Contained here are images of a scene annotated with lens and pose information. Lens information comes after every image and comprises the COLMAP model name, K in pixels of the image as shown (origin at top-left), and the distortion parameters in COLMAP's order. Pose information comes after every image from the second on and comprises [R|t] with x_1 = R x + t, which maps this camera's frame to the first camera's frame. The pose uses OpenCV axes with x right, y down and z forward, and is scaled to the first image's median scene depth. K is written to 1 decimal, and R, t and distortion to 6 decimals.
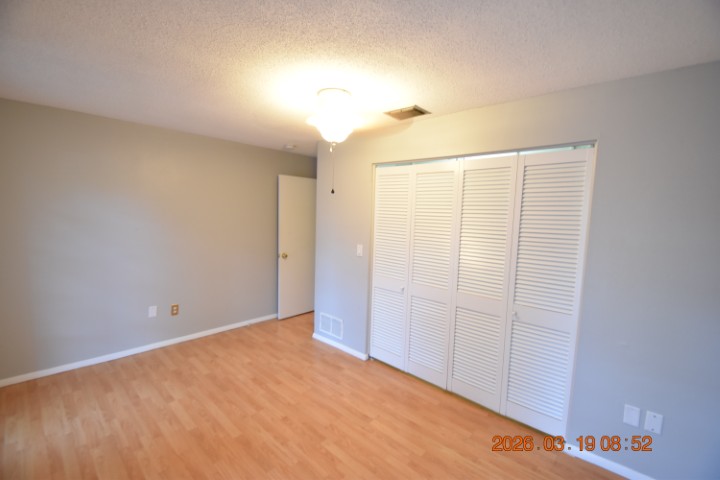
lens RADIAL K [[314.4, 0, 354.6], [0, 314.4, 240.5], [0, 0, 1]] dist [0.001736, -0.002571]
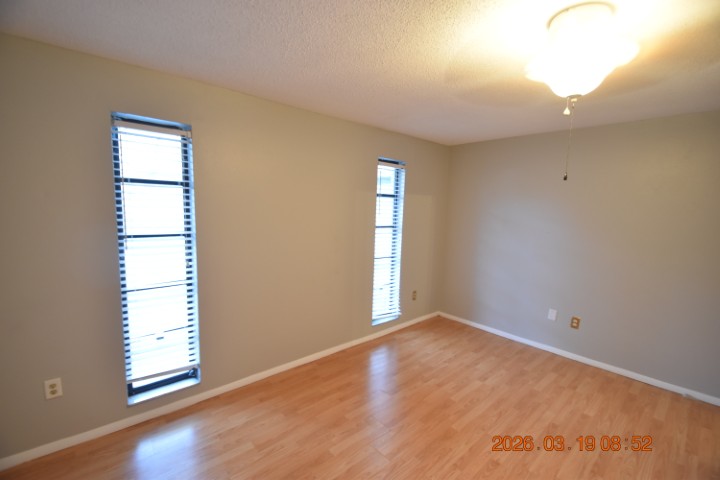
lens RADIAL K [[314.4, 0, 360.9], [0, 314.4, 237.7], [0, 0, 1]] dist [0.001736, -0.002571]
pose [[-0.081309, 0.068034, -0.994364, 0.549674], [-0.118001, 0.989994, 0.077384, -0.033395], [0.989679, 0.123628, -0.072468, 0.608482]]
